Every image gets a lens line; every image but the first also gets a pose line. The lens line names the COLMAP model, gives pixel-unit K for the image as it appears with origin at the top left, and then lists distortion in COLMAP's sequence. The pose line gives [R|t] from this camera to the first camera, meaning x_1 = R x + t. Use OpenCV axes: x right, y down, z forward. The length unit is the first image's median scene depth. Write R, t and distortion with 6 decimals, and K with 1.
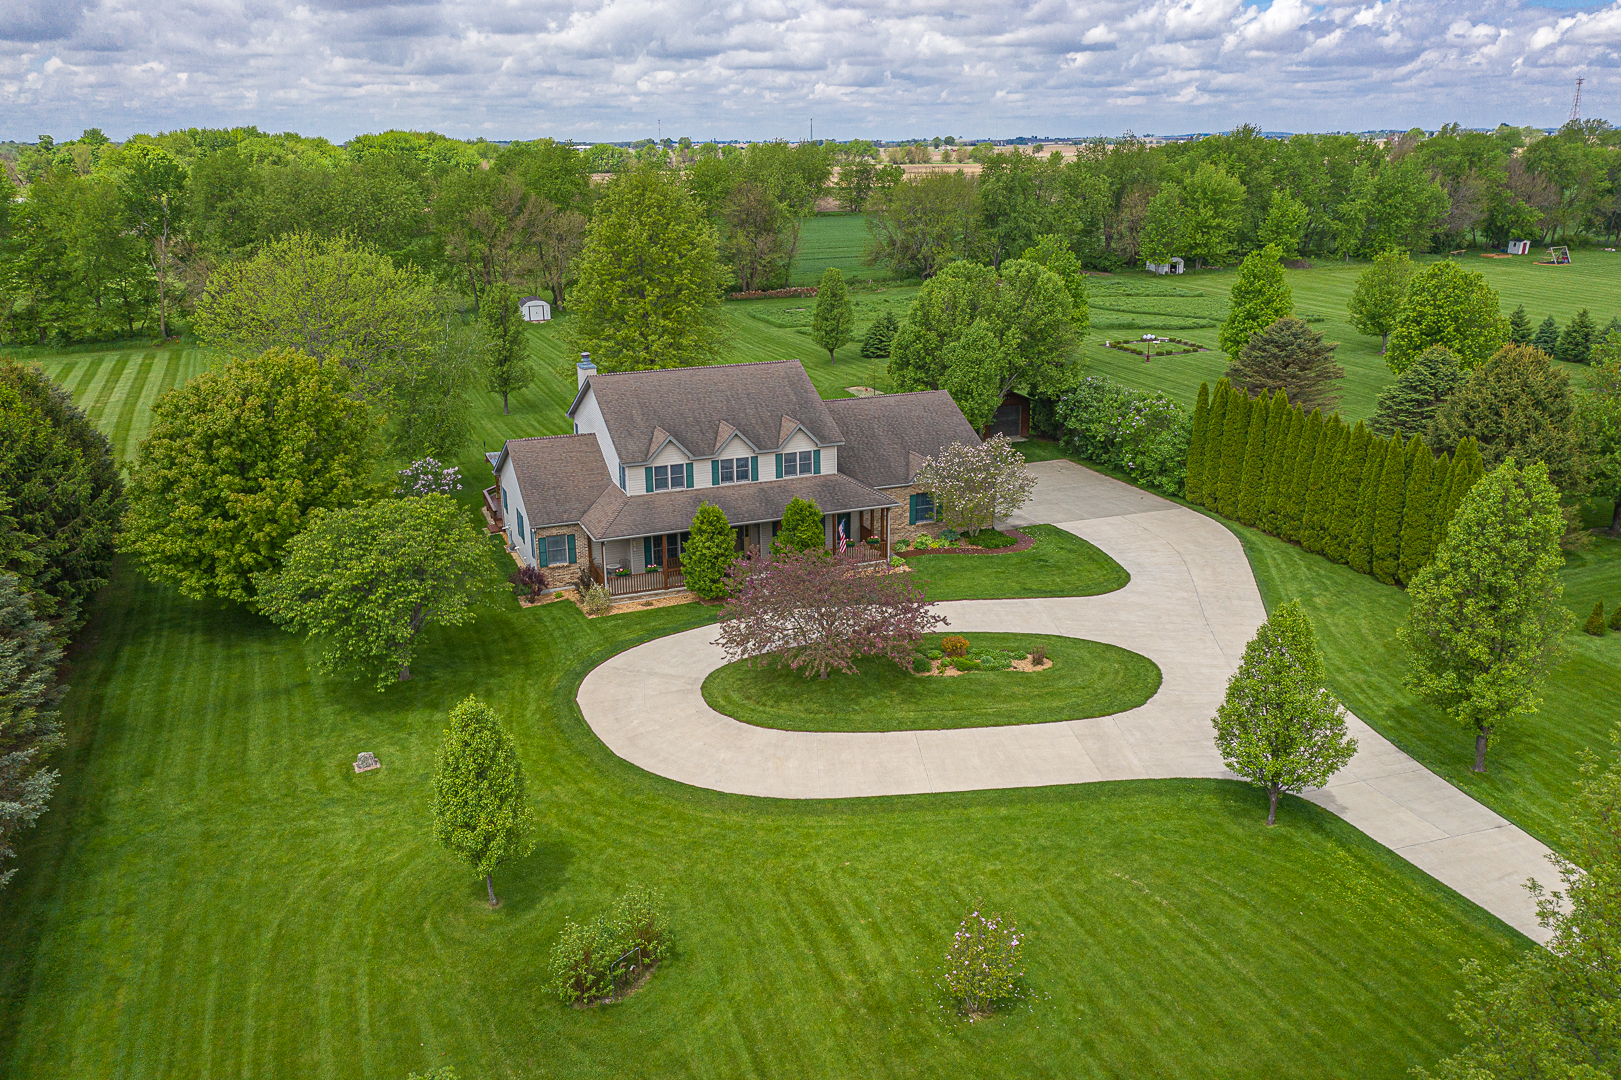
lens RADIAL K [[1276.6, 0, 810.5], [0, 1276.6, 540.0], [0, 0, 1]] dist [0.002273, 0.050973]
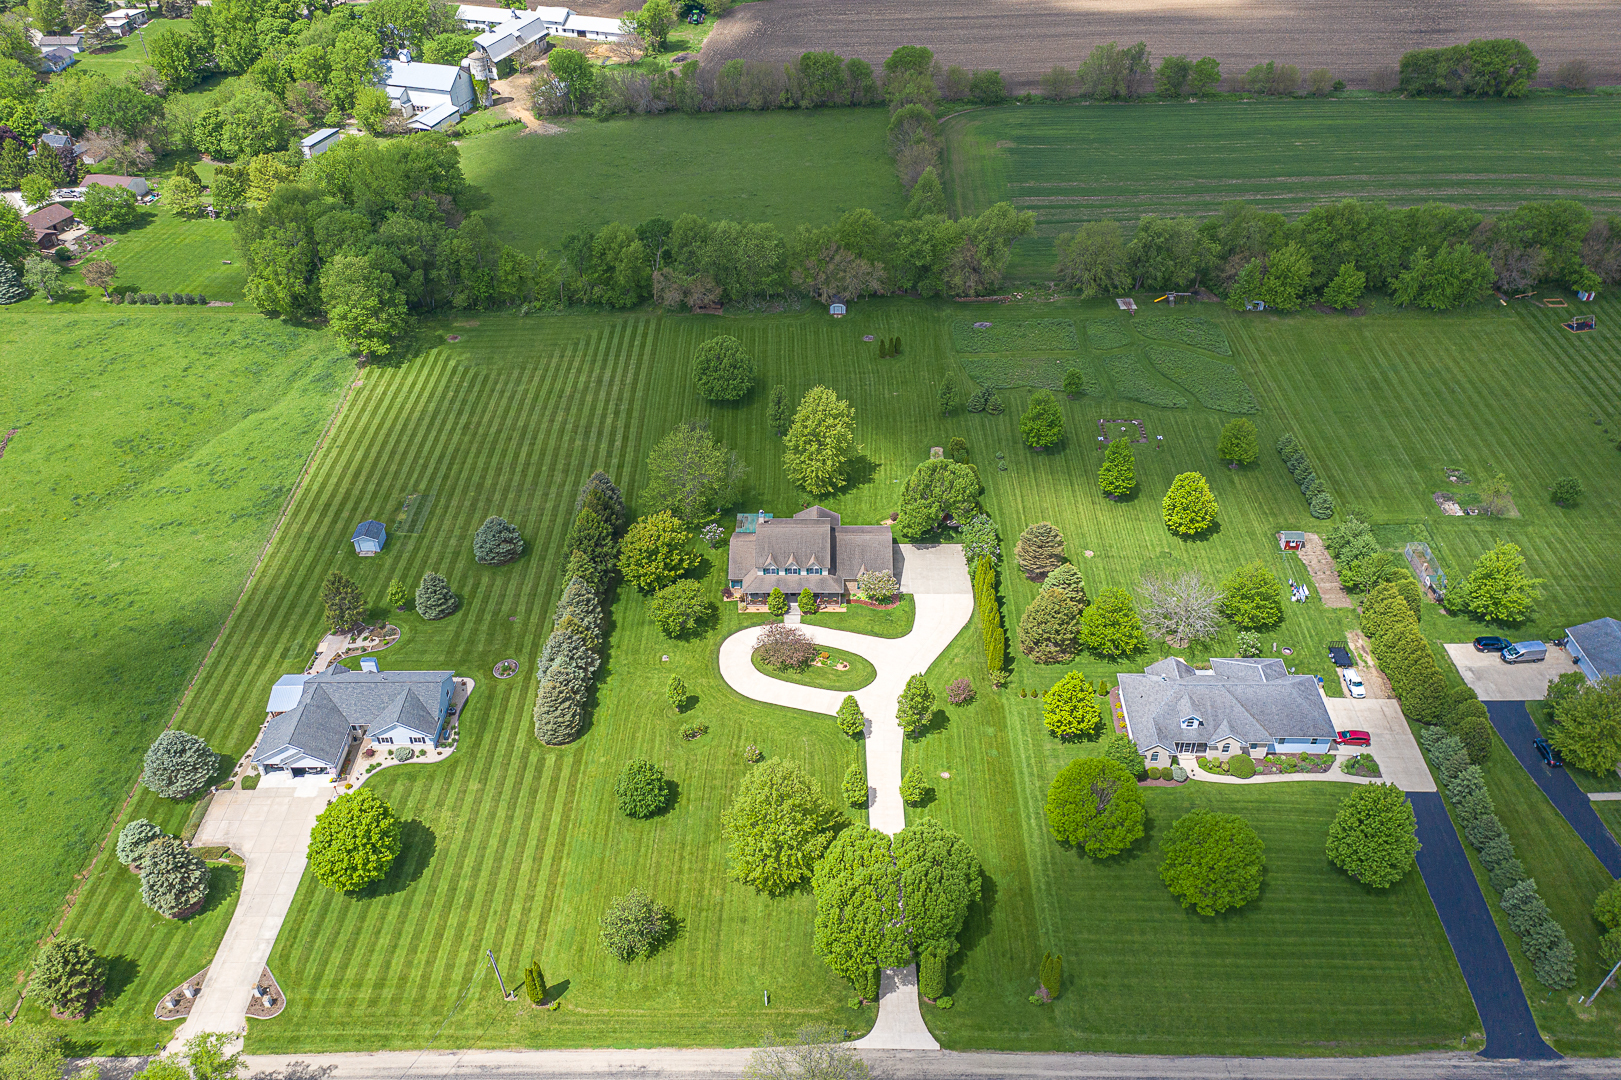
lens RADIAL K [[1276.6, 0, 810.5], [0, 1276.6, 540.0], [0, 0, 1]] dist [0.002273, 0.050973]
pose [[0.919825, 0.235429, -0.313840, 0.424593], [-0.107601, 0.920651, 0.375265, -0.584999], [0.377285, -0.311409, 0.872170, -0.757512]]
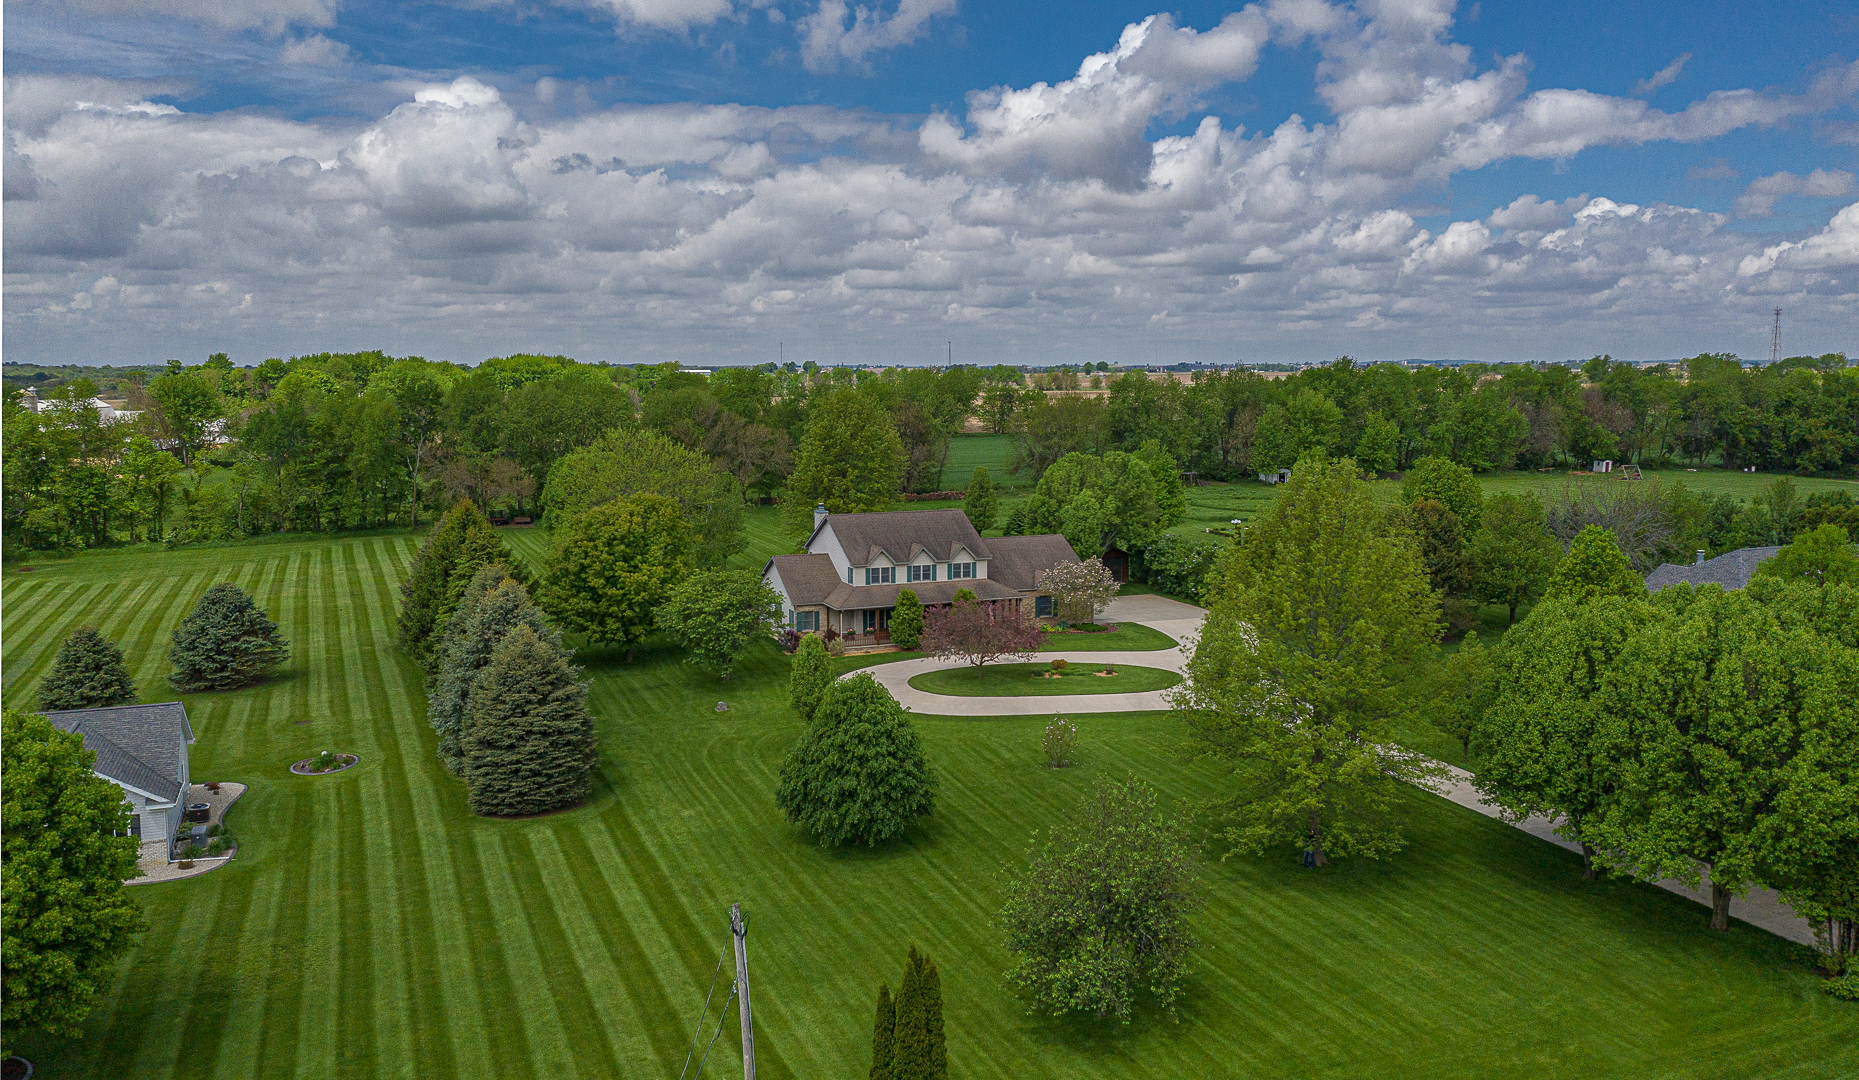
lens RADIAL K [[1491.4, 0, 929.5], [0, 1491.4, 540.0], [0, 0, 1]] dist [-0.006026, 0.001724]
pose [[0.999918, 0.006522, -0.011012, -0.013386], [-0.008447, 0.982692, -0.185053, 0.108295], [0.009615, 0.185131, 0.982667, -0.354434]]
